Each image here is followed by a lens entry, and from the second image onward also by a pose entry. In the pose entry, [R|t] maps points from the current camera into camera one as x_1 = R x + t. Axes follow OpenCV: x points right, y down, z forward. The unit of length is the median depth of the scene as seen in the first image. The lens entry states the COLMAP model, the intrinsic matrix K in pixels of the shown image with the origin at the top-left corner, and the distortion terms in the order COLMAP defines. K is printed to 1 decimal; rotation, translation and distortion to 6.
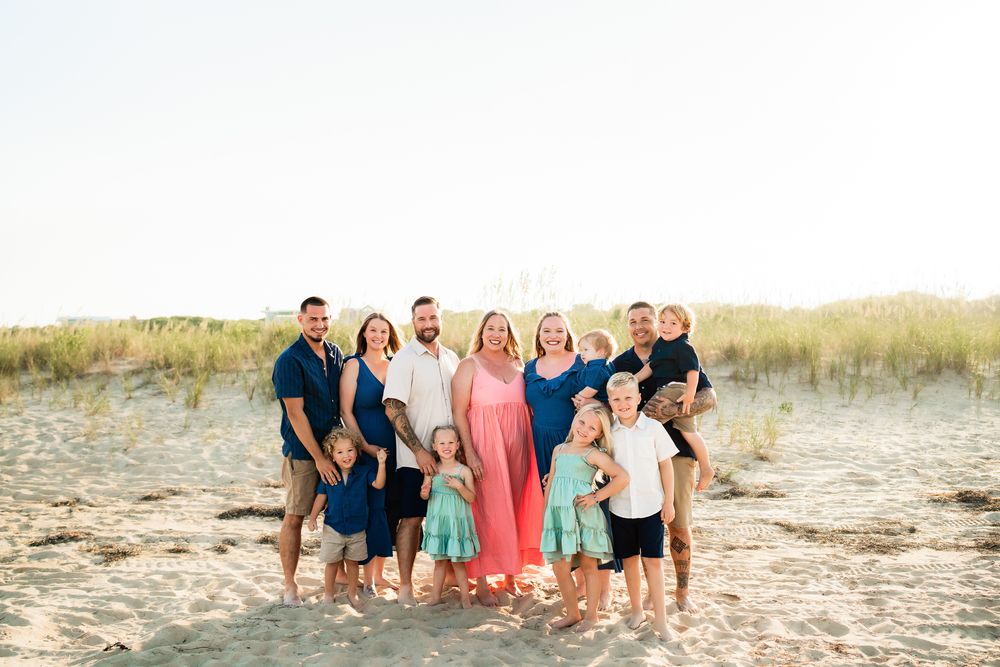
lens RADIAL K [[971.9, 0, 499.1], [0, 971.9, 269.3], [0, 0, 1]] dist [-0.034246, 0.125808]
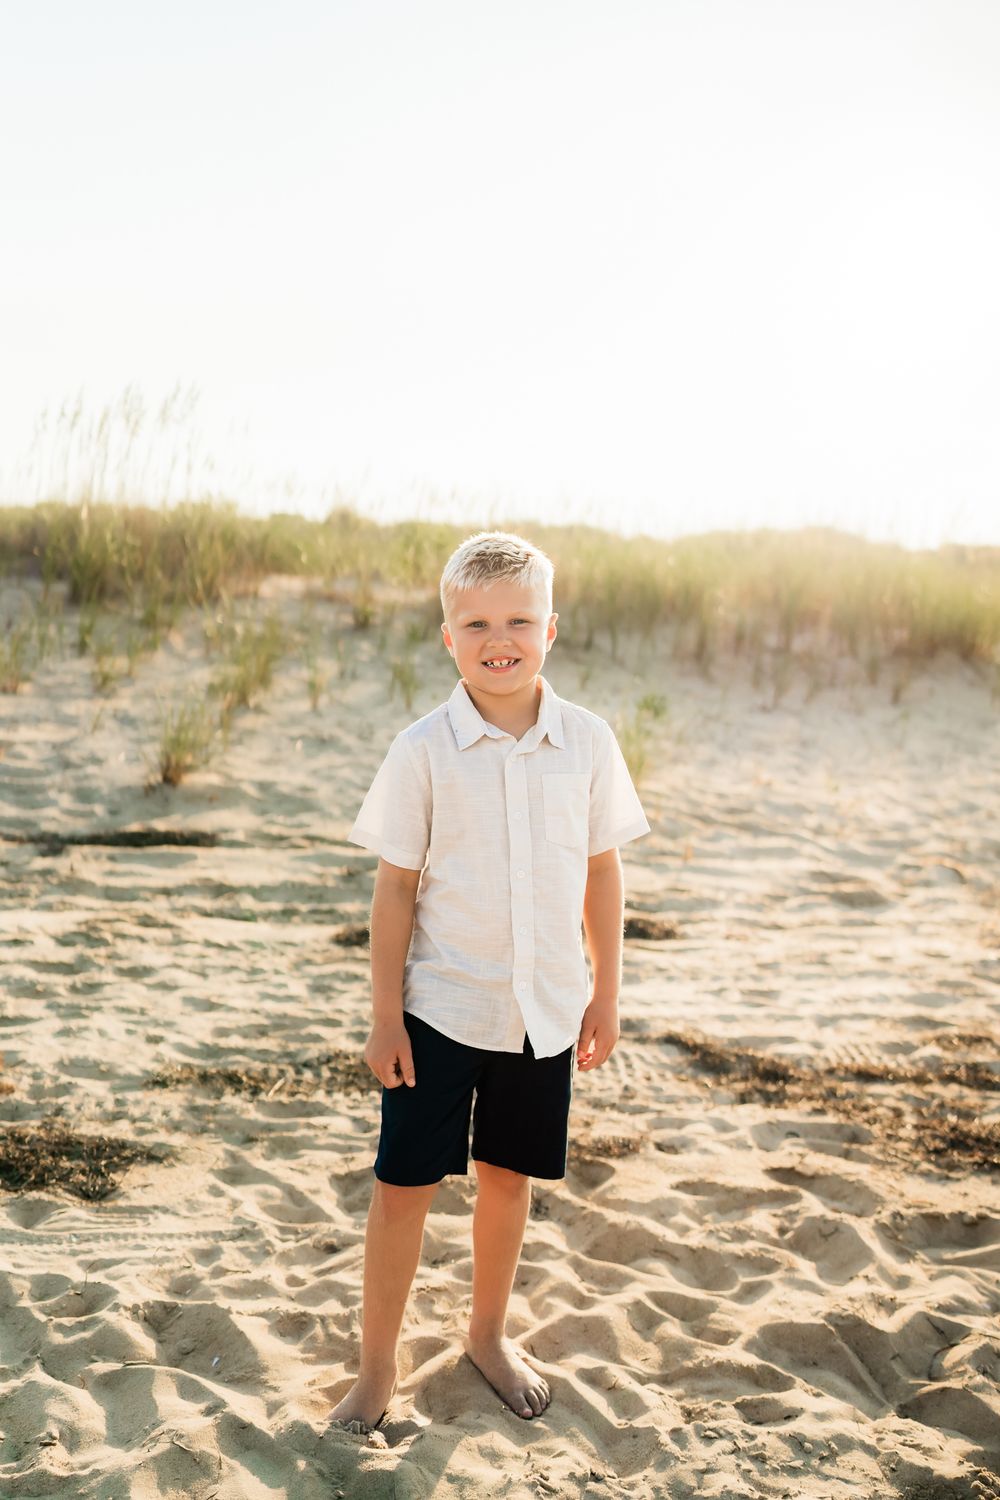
lens RADIAL K [[1568.1, 0, 532.8], [0, 1568.1, 676.6], [0, 0, 1]] dist [-0.041581, 0.157373]
pose [[0.968100, 0.061839, 0.242812, 0.082367], [-0.093892, 0.987988, 0.122732, 0.060934], [-0.232306, -0.141615, 0.962278, 0.425718]]
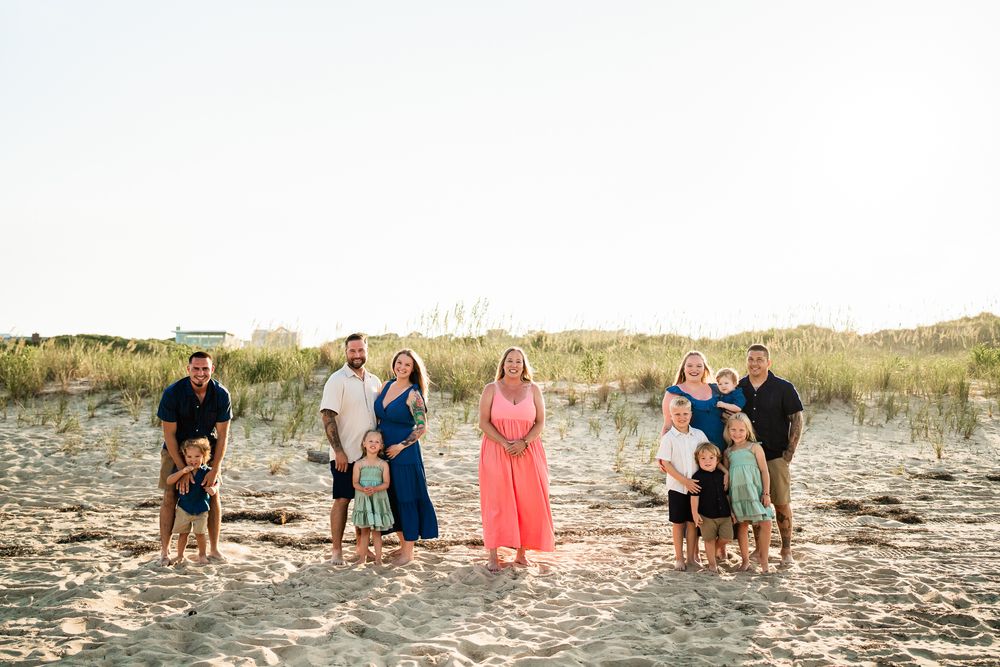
lens RADIAL K [[971.9, 0, 499.1], [0, 971.9, 269.3], [0, 0, 1]] dist [-0.034246, 0.125808]
pose [[0.995698, 0.024051, 0.089479, -0.058842], [-0.021827, 0.999430, -0.025745, -0.017558], [-0.090048, 0.023682, 0.995656, -0.162767]]
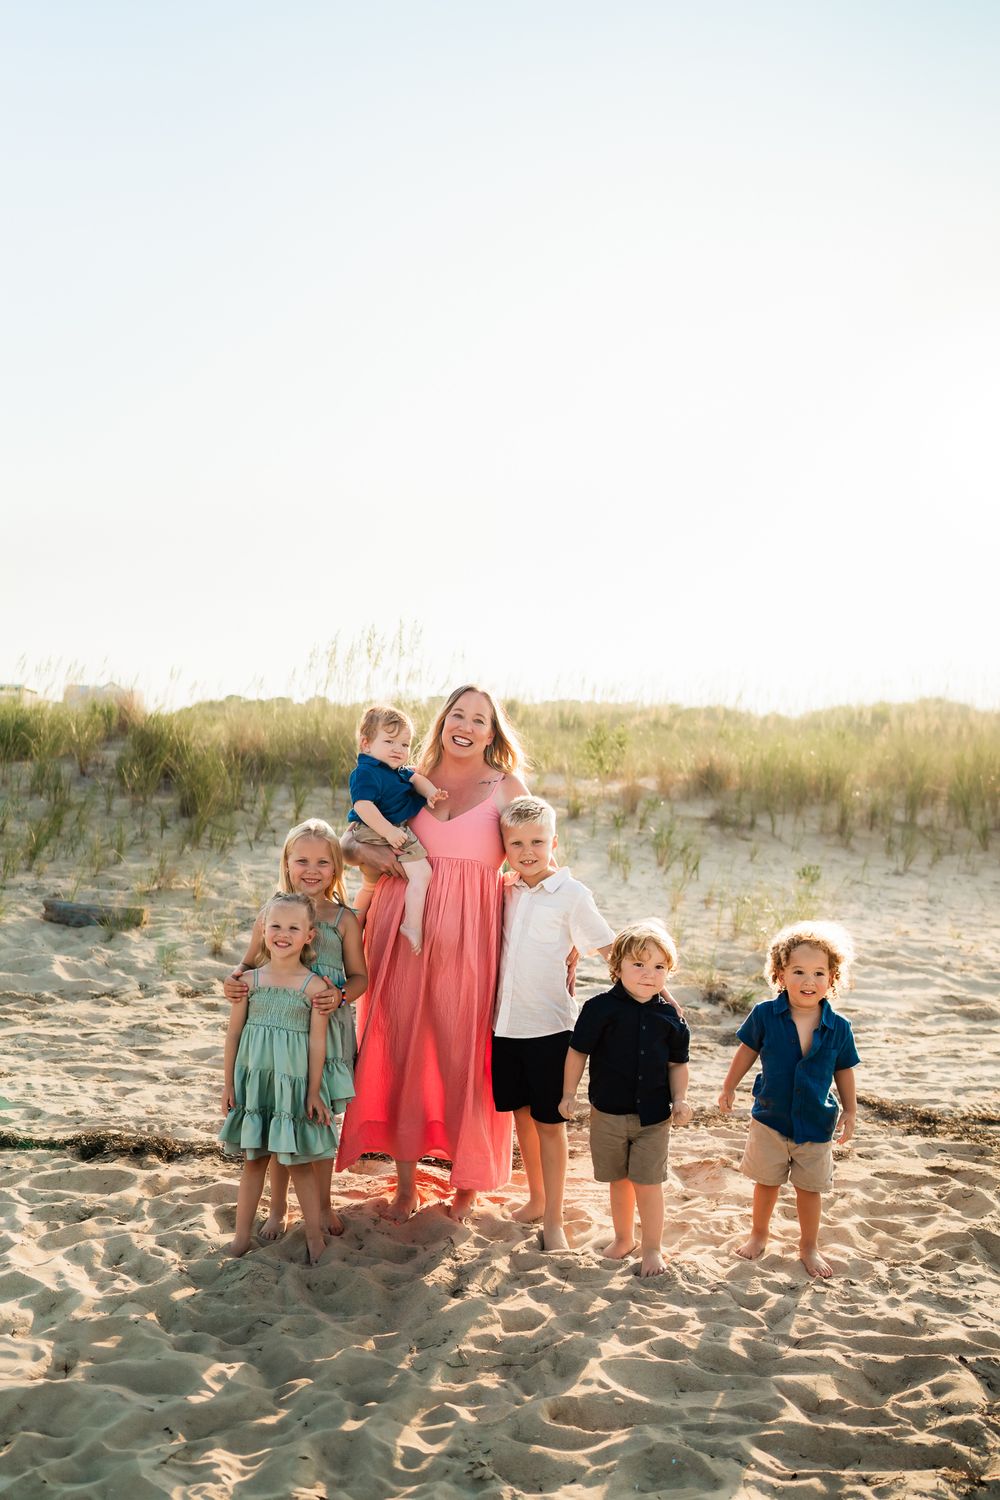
lens RADIAL K [[1440.9, 0, 501.2], [0, 1440.9, 752.5], [0, 0, 1]] dist [-0.042296, 0.163209]
pose [[0.990654, 0.042103, 0.129740, -0.018901], [-0.051776, 0.996052, 0.072106, 0.019111], [-0.126192, -0.078149, 0.988923, 0.215928]]
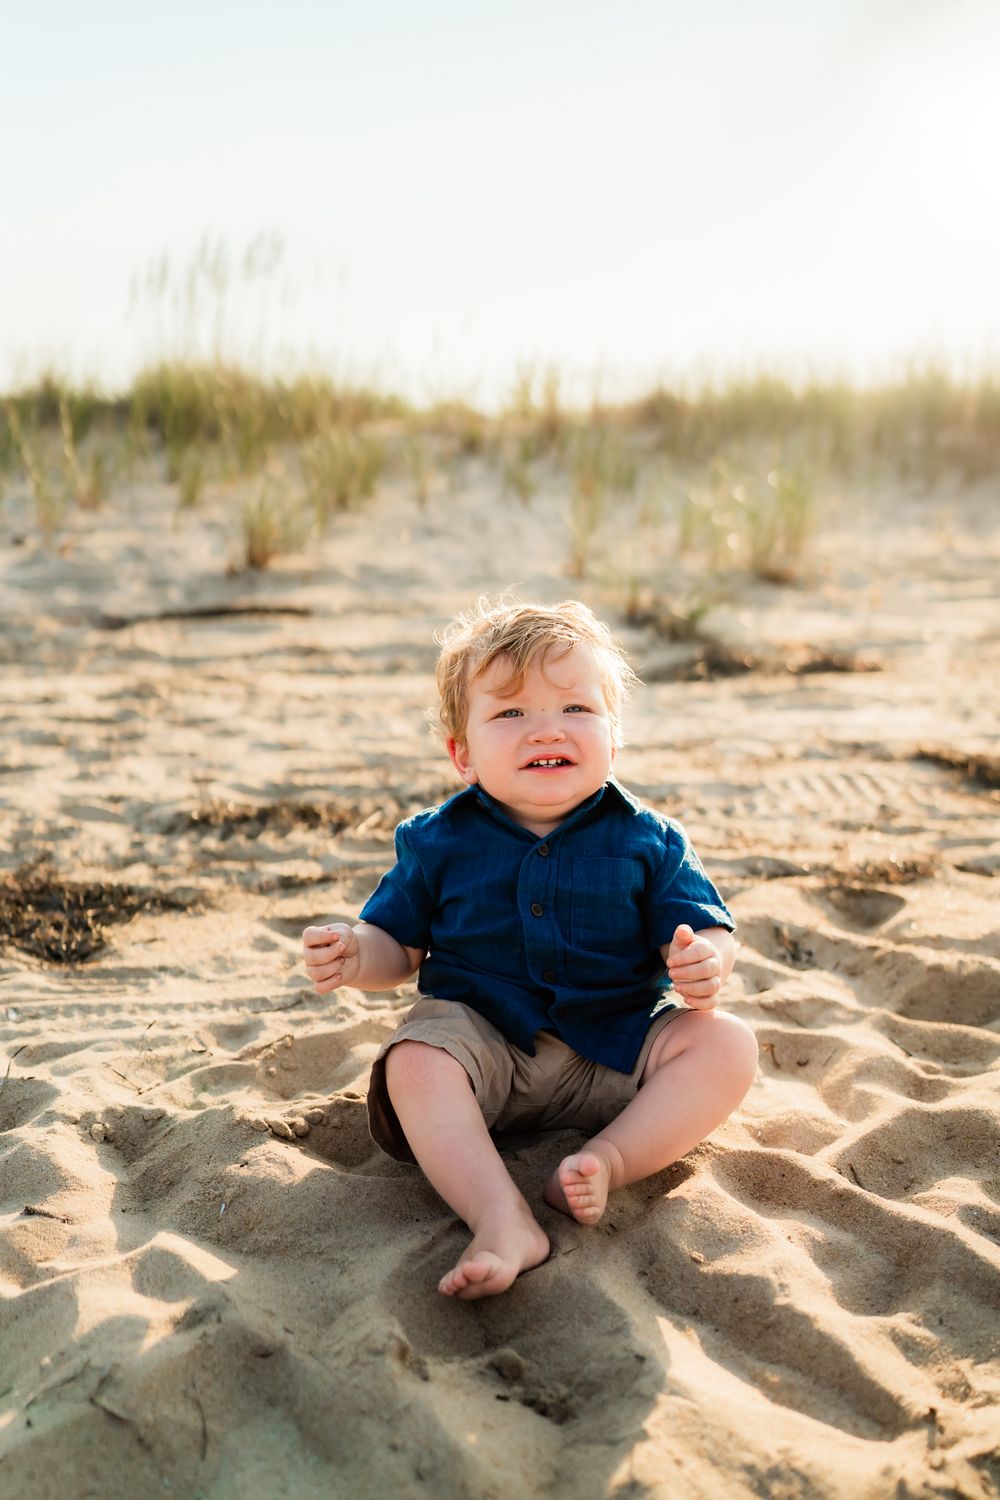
lens RADIAL K [[1455.8, 0, 501.2], [0, 1455.8, 715.9], [0, 0, 1]] dist [-0.031208, 0.128511]
pose [[0.988677, -0.019269, 0.148819, 0.108817], [-0.013322, 0.976535, 0.214948, 0.150651], [-0.149469, -0.214497, 0.965220, 0.572684]]
